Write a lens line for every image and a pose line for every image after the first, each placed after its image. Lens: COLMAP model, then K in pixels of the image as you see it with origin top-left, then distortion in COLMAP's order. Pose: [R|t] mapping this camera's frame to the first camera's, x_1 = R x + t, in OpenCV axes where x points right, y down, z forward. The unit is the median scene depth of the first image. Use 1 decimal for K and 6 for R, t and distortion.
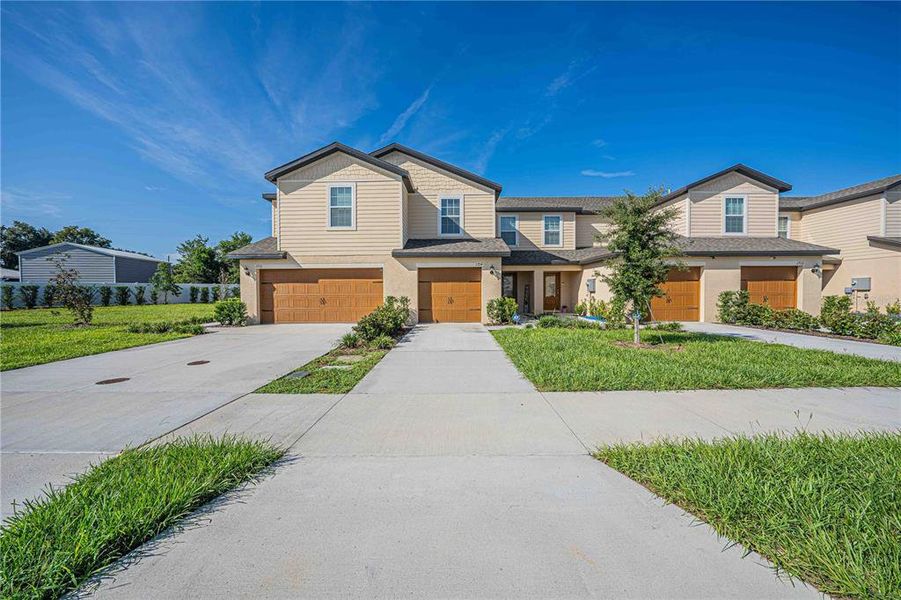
lens RADIAL K [[305.1, 0, 450.5], [0, 305.1, 300.0], [0, 0, 1]] dist [-0.010682, 0.000039]
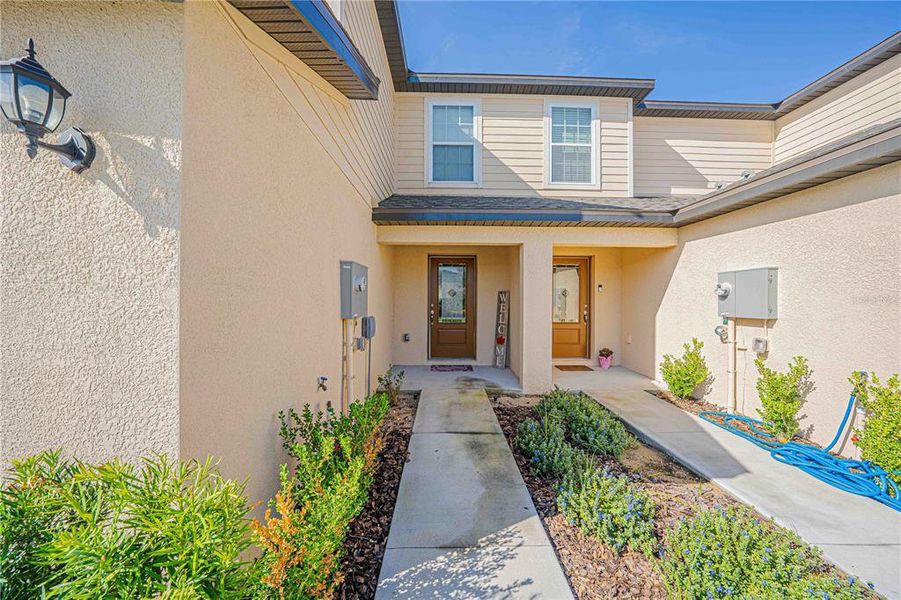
lens RADIAL K [[305.1, 0, 450.5], [0, 305.1, 300.0], [0, 0, 1]] dist [-0.010682, 0.000039]
pose [[0.999428, 0.009177, 0.032564, 0.176462], [-0.008539, 0.999770, -0.019669, -0.030972], [-0.032737, 0.019379, 0.999276, 0.639074]]
